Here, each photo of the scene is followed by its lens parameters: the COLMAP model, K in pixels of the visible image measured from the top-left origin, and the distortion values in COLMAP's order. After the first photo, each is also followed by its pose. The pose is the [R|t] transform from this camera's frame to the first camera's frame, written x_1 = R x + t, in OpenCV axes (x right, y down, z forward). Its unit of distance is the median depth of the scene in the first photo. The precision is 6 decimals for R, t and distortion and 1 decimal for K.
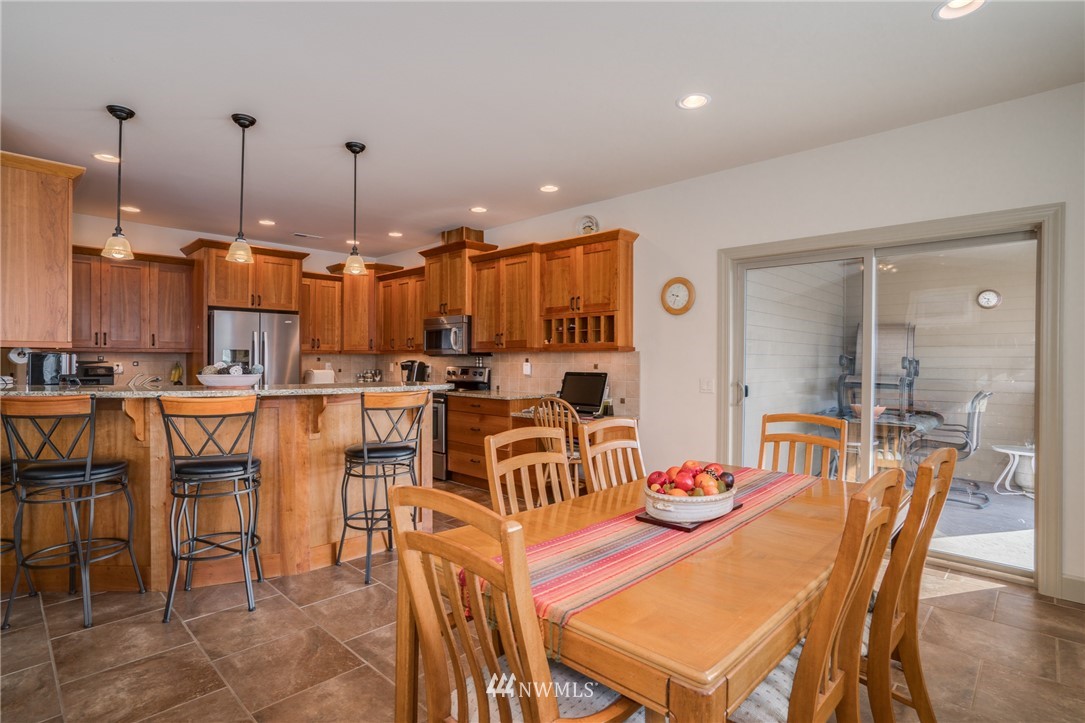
lens RADIAL K [[545.3, 0, 528.2], [0, 545.3, 362.5], [0, 0, 1]] dist [-0.031692, 0.000819]
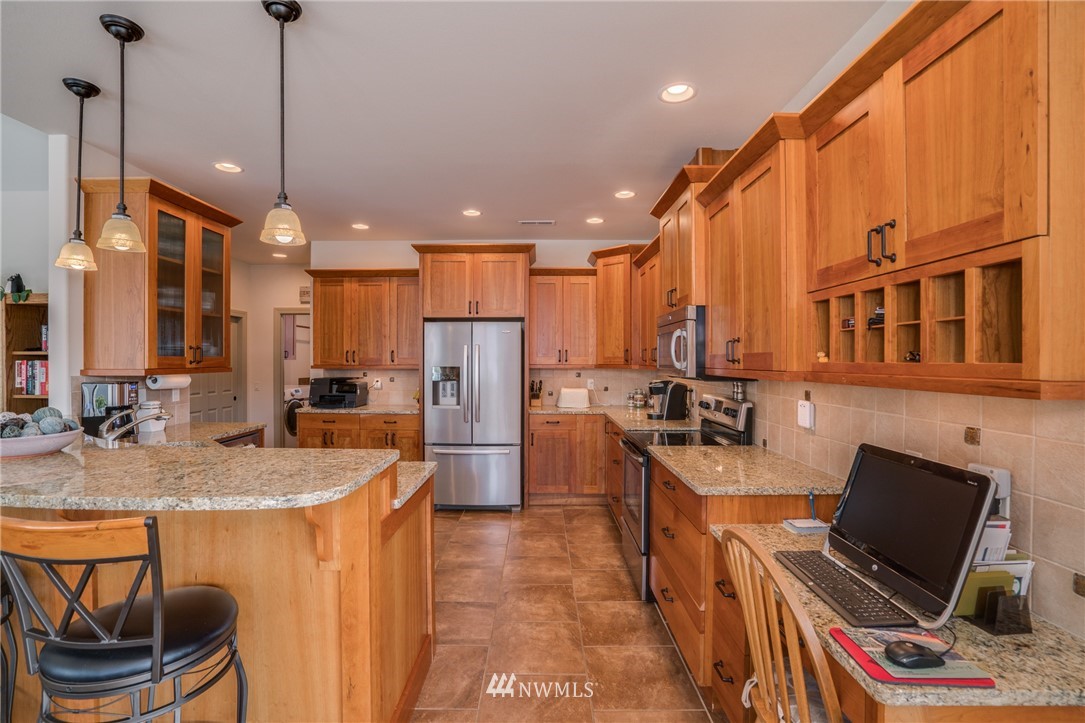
lens RADIAL K [[498.9, 0, 536.6], [0, 498.9, 362.2], [0, 0, 1]] dist [-0.053713, 0.021538]
pose [[0.698291, -0.000444, -0.715814, 0.131247], [-0.000307, 1.000000, -0.000920, -0.030356], [0.715814, 0.000863, 0.698290, 0.552350]]
